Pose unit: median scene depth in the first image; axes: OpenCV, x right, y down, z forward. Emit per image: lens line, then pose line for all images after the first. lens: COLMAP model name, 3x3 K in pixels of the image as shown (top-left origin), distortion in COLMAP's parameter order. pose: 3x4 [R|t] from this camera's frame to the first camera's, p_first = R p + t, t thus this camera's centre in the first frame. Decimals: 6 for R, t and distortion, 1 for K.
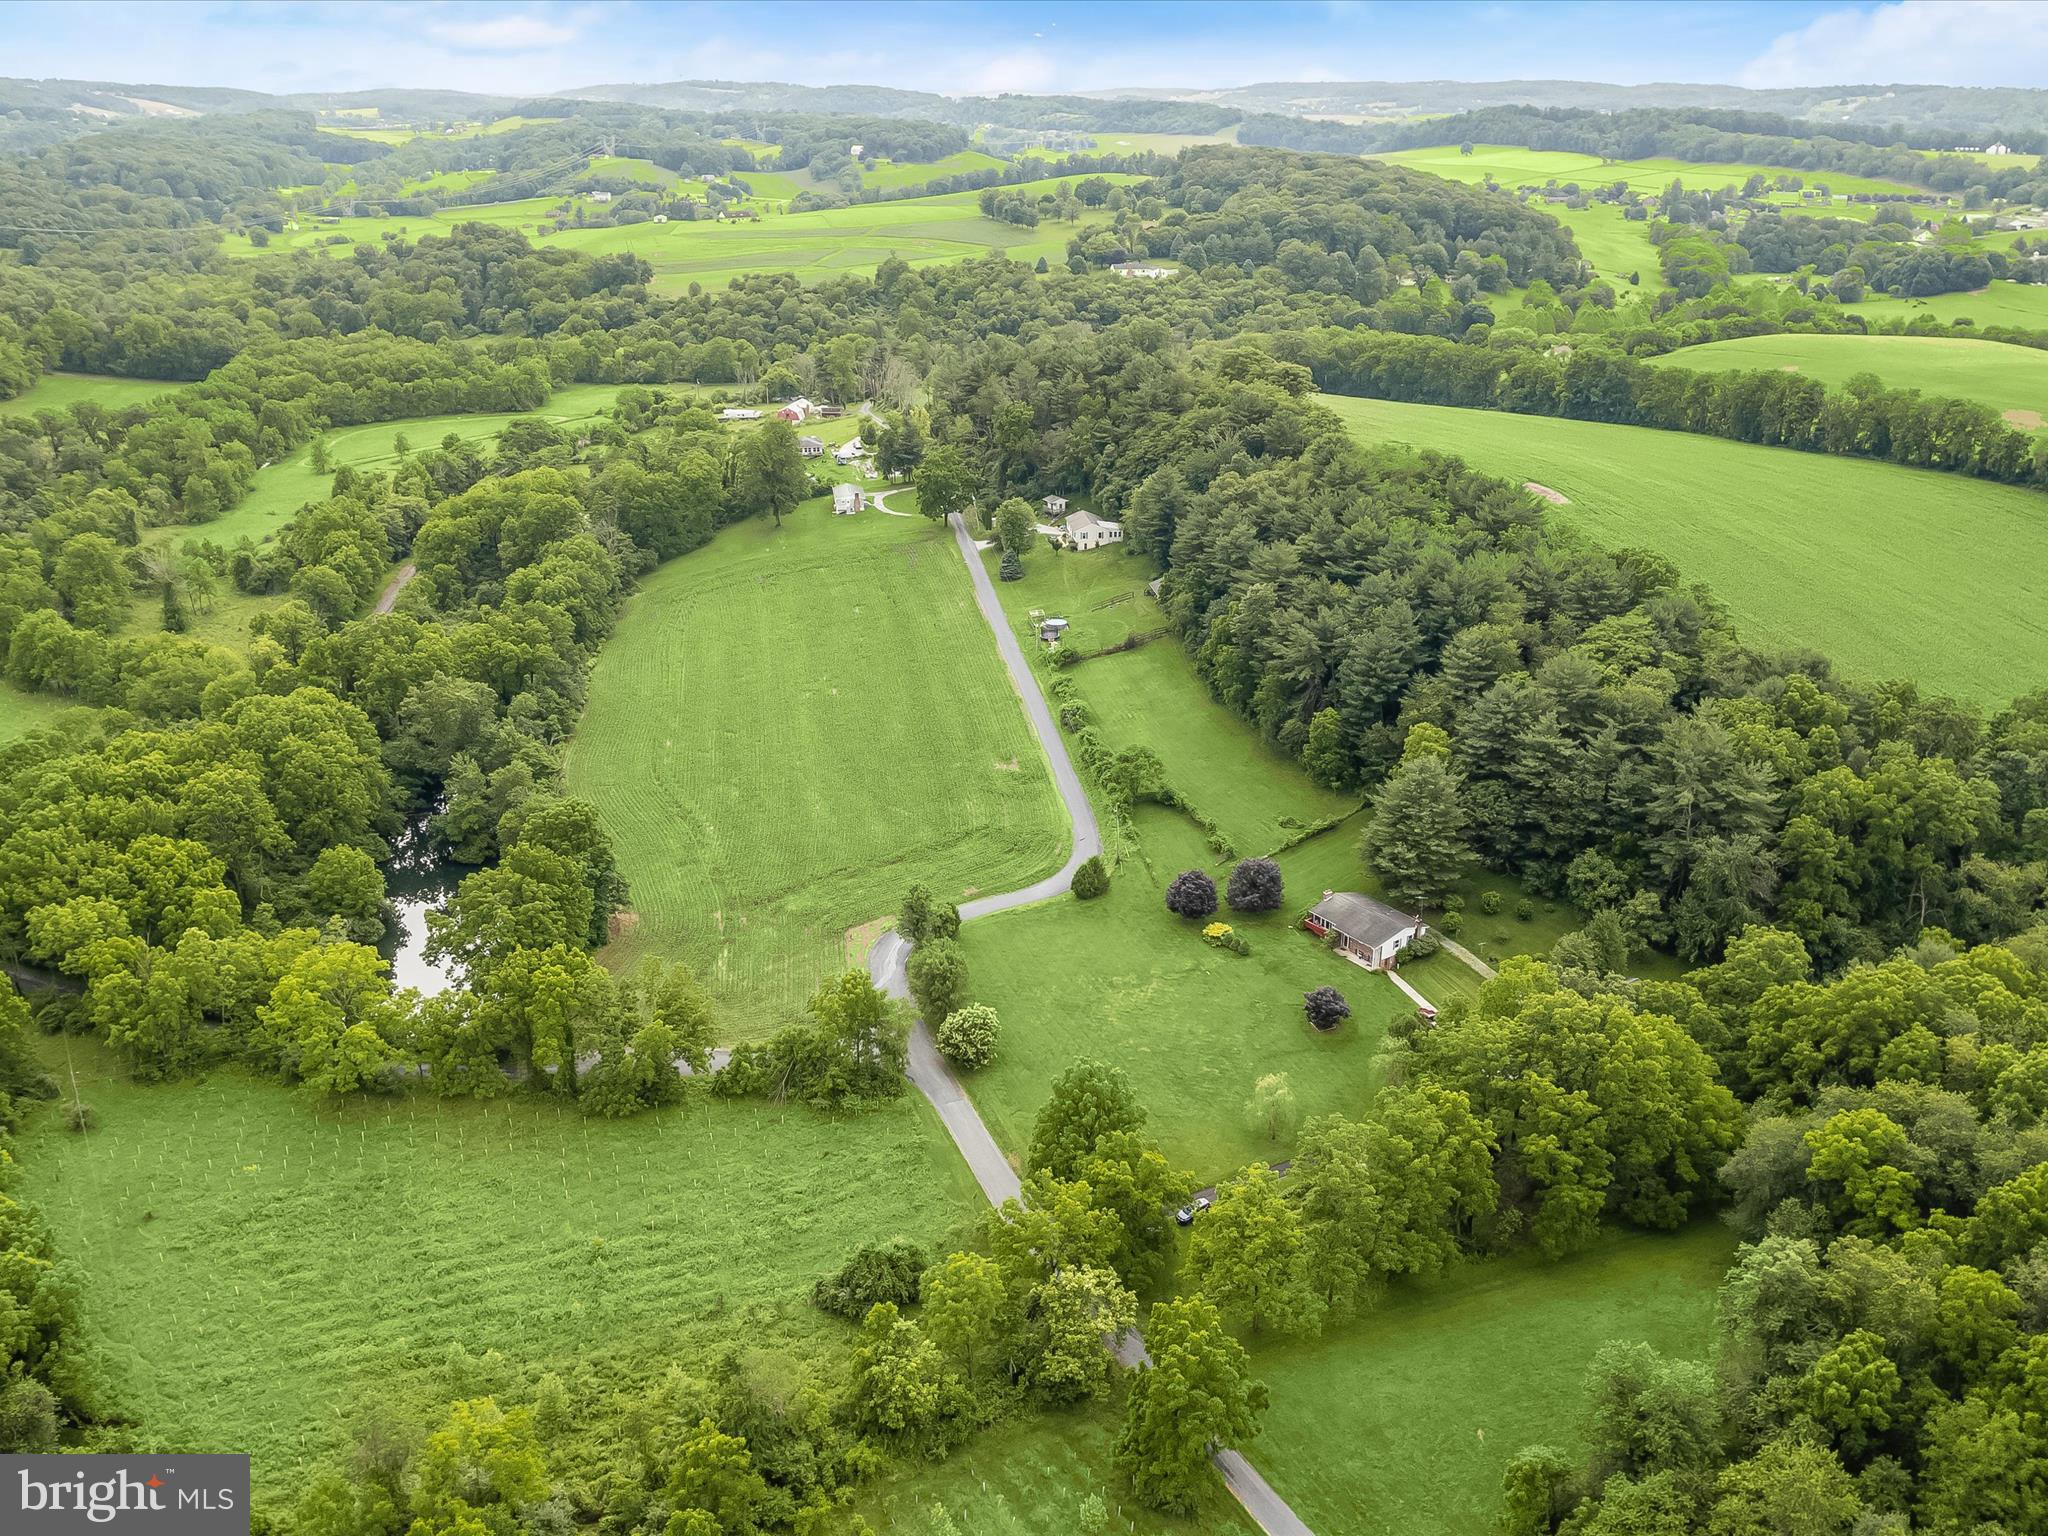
lens RADIAL K [[1745.8, 0, 1024.0], [0, 1745.8, 768.0], [0, 0, 1]] dist [-0.050773, -0.009160]
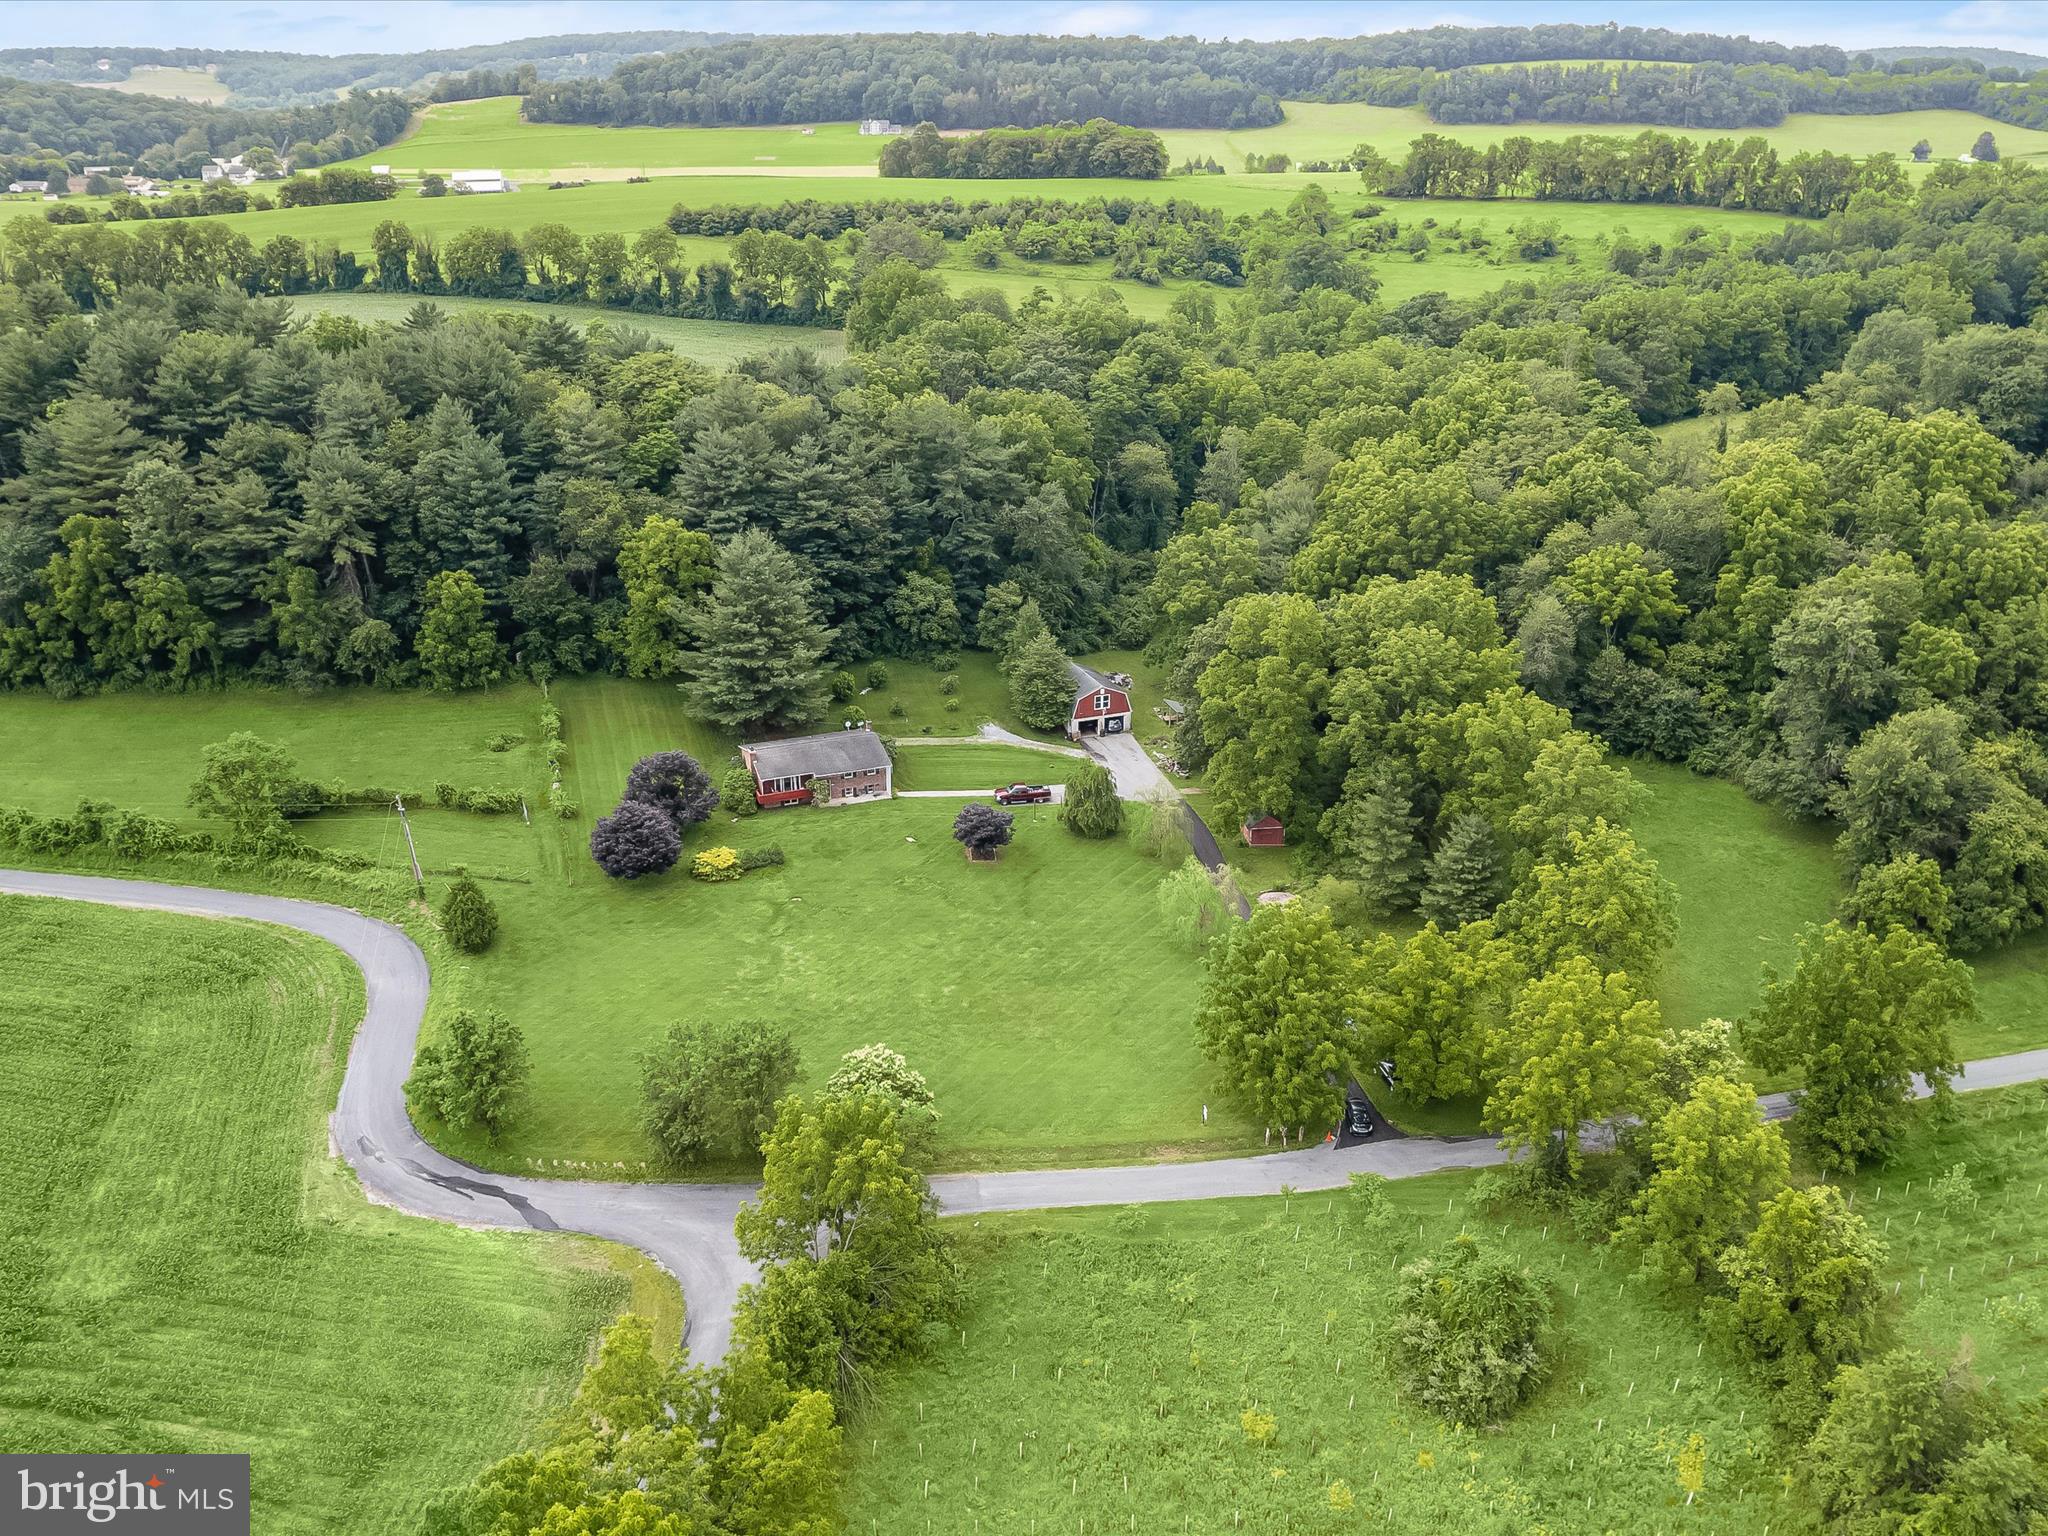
lens RADIAL K [[1751.2, 0, 1027.1], [0, 1751.2, 763.5], [0, 0, 1]] dist [-0.053128, 0.012386]
pose [[0.244058, -0.363250, 0.899158, -0.268660], [0.361039, 0.894578, 0.263403, -0.043378], [-0.900048, 0.260345, 0.349476, 0.396725]]
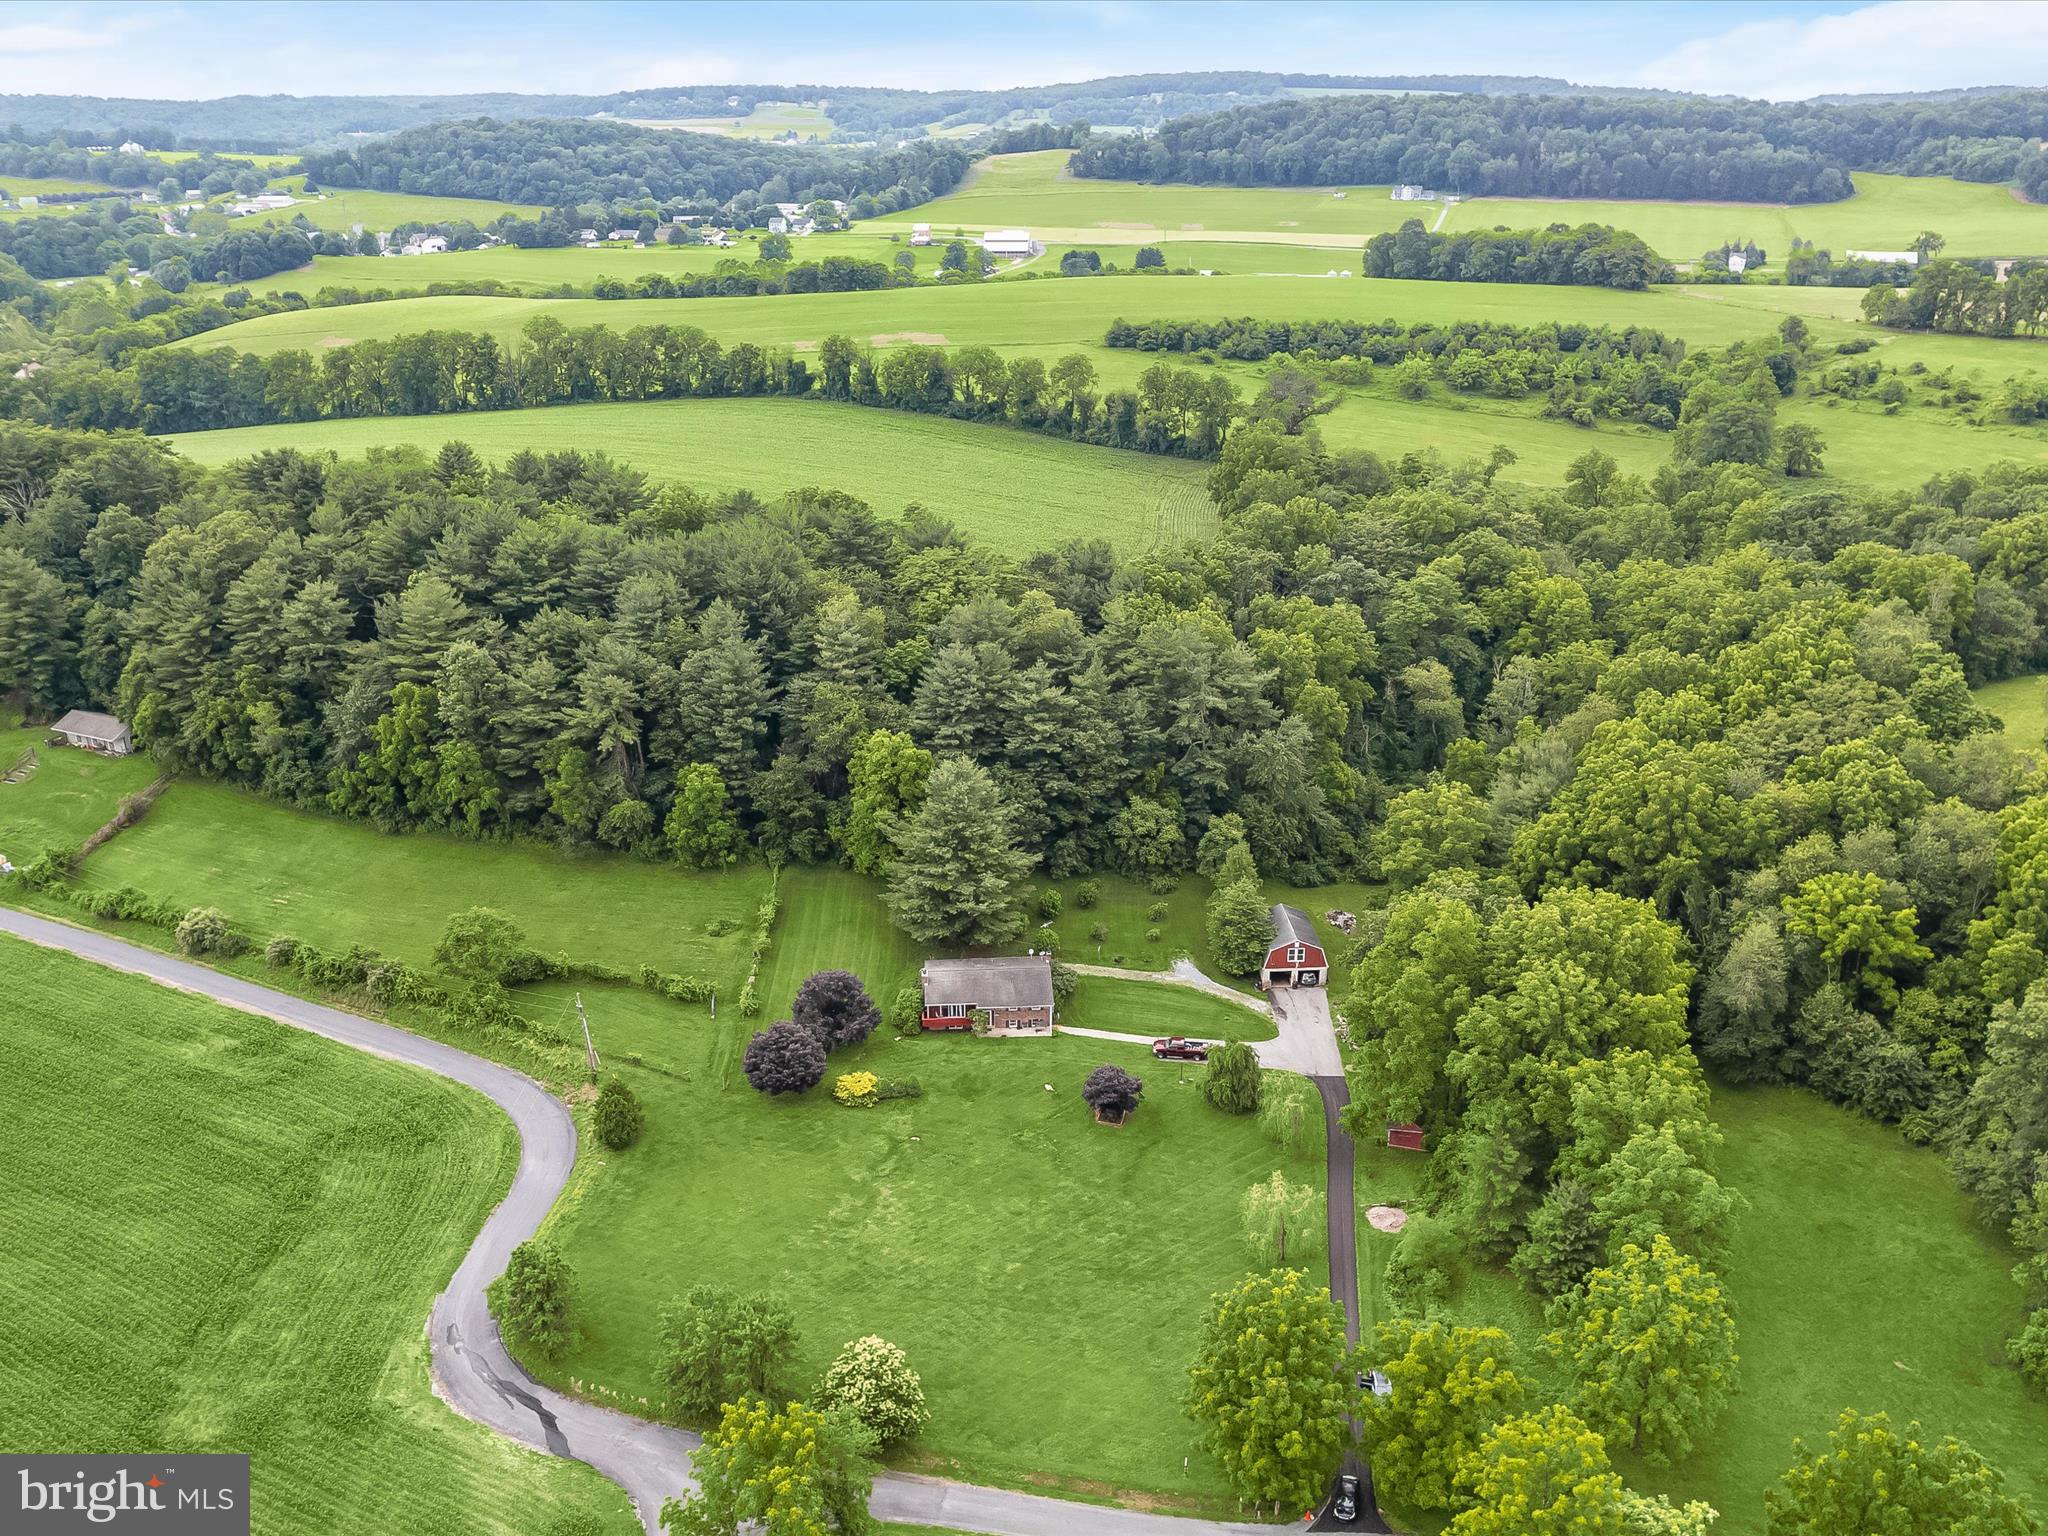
lens RADIAL K [[1751.2, 0, 1027.1], [0, 1751.2, 763.5], [0, 0, 1]] dist [-0.053128, 0.012386]
pose [[0.533015, -0.307553, 0.788229, -0.223479], [0.317779, 0.936163, 0.150386, -0.068302], [-0.784163, 0.170325, 0.596723, 0.305665]]
